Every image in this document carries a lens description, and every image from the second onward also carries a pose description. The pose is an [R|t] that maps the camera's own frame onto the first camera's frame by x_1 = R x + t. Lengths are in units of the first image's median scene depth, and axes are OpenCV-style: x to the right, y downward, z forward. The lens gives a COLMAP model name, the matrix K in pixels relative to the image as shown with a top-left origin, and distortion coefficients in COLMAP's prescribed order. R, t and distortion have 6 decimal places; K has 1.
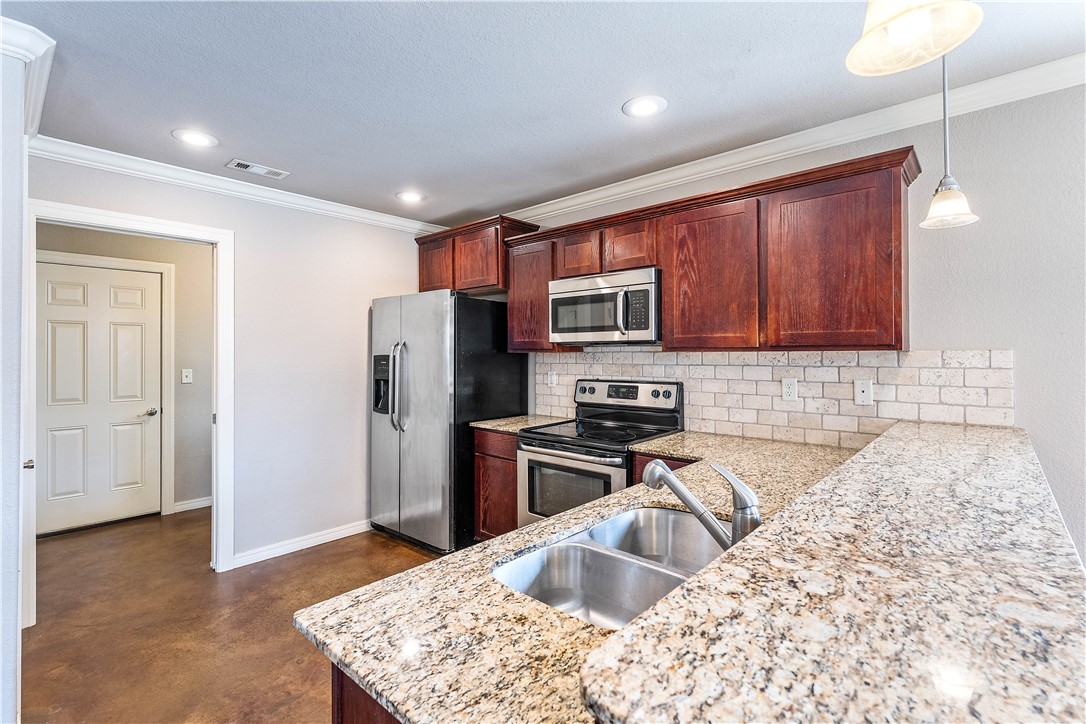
lens RADIAL K [[496.7, 0, 541.6], [0, 496.7, 352.0], [0, 0, 1]] dist [0.000800, 0.000030]
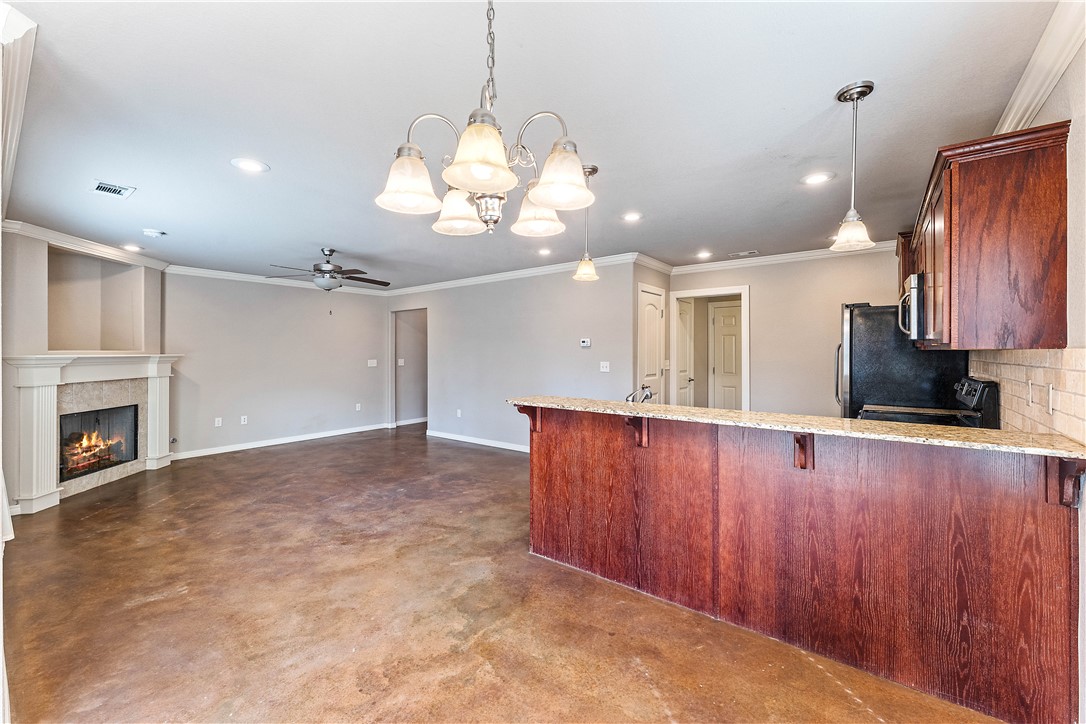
lens RADIAL K [[444.0, 0, 534.3], [0, 444.0, 349.2], [0, 0, 1]] dist [-0.000665, -0.000302]
pose [[0.063258, -0.003429, -0.997991, 1.058592], [0.007092, 0.999970, -0.002986, -0.004077], [0.997972, -0.006889, 0.063280, 0.095721]]
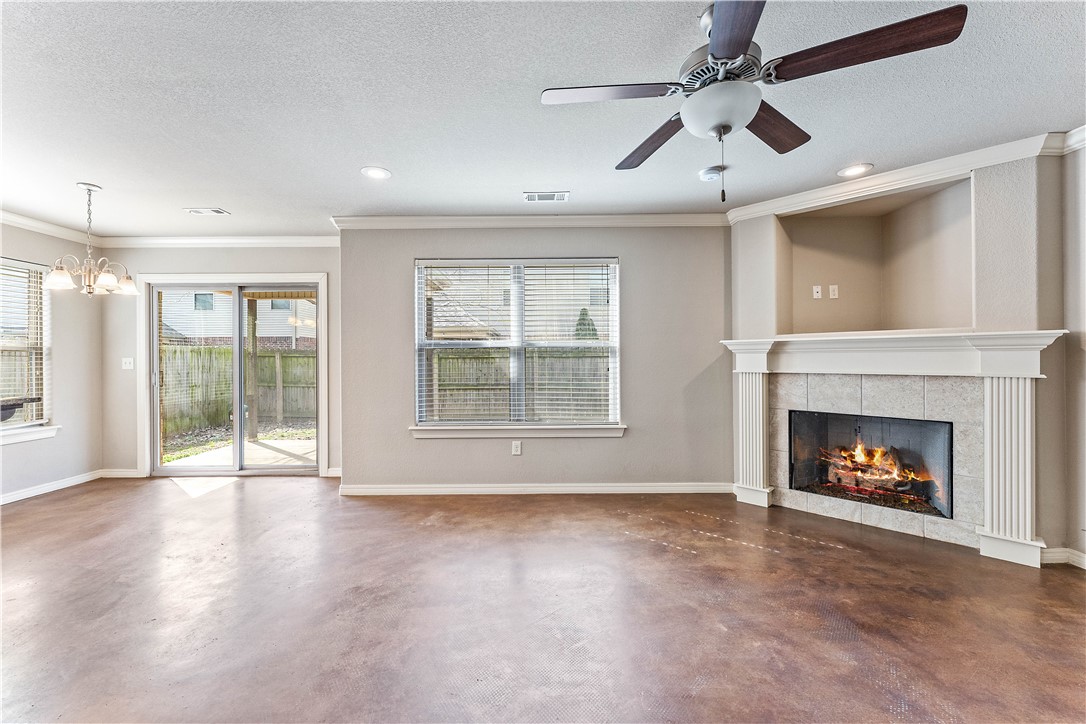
lens RADIAL K [[438.9, 0, 537.2], [0, 438.9, 359.1], [0, 0, 1]] dist [-0.000126, -0.000049]
pose [[-0.668722, 0.005613, 0.743492, -0.806617], [0.003063, 0.999984, -0.004795, 0.054849], [-0.743506, -0.000929, -0.668728, -0.011002]]
